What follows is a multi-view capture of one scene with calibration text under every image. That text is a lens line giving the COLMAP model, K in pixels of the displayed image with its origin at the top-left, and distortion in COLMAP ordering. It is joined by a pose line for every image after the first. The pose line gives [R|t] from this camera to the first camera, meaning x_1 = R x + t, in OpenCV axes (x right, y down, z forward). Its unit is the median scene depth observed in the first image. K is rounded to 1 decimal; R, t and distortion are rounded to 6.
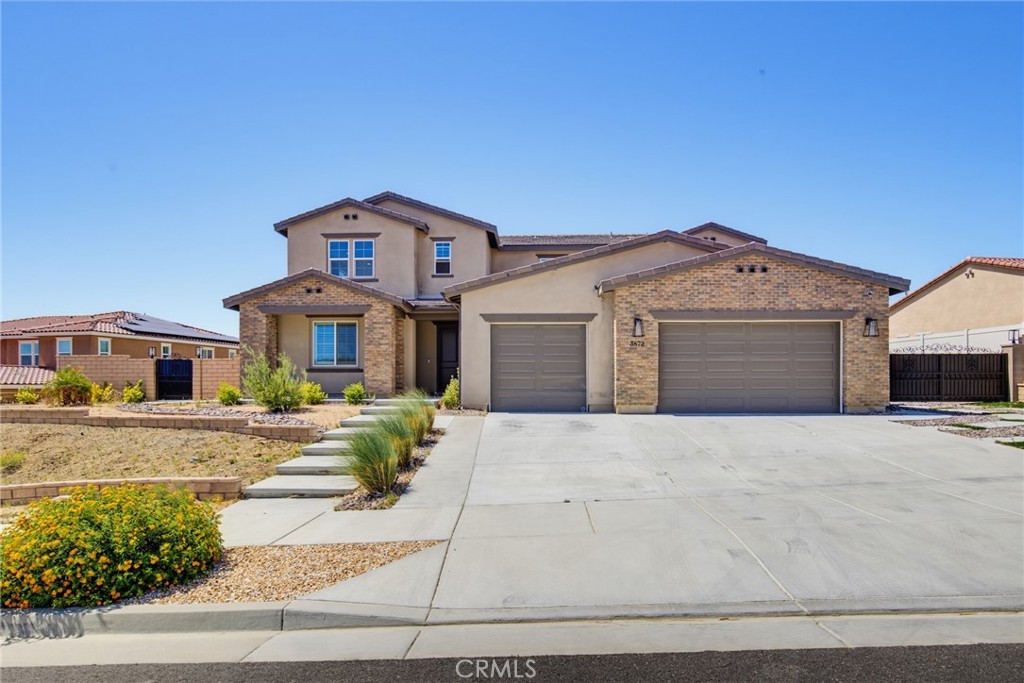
lens RADIAL K [[586.3, 0, 512.7], [0, 586.3, 340.9], [0, 0, 1]] dist [-0.002103, -0.000286]
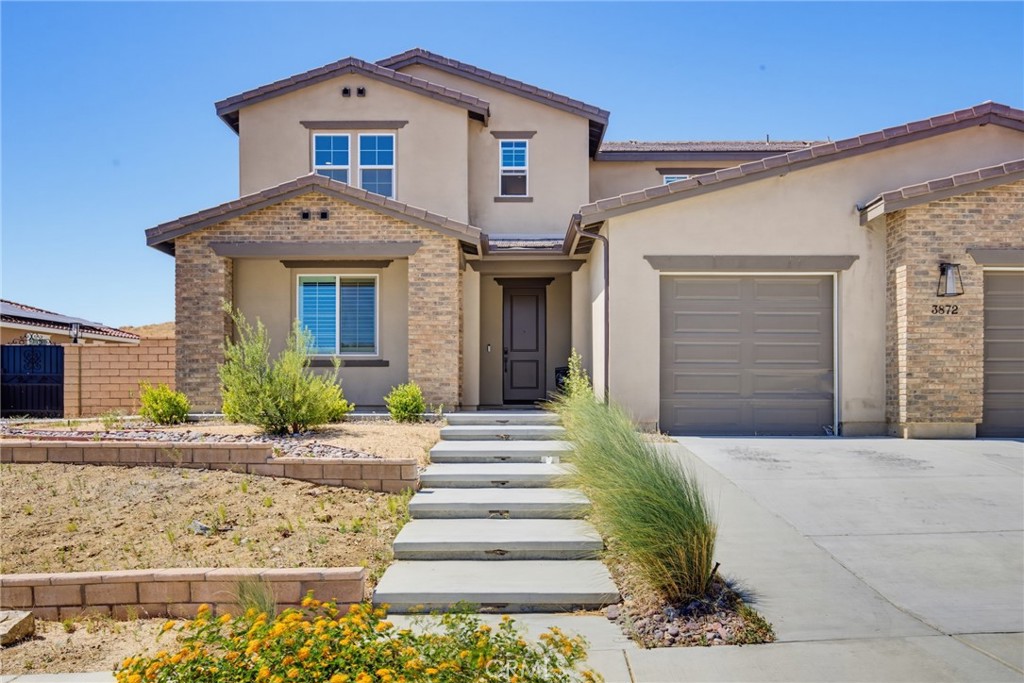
lens RADIAL K [[908.4, 0, 511.5], [0, 908.4, 342.2], [0, 0, 1]] dist [-0.011194, 0.019977]
pose [[0.999241, 0.003008, 0.038840, -0.189584], [-0.003246, 0.999976, 0.006062, 0.026879], [-0.038821, -0.006183, 0.999227, 0.148854]]
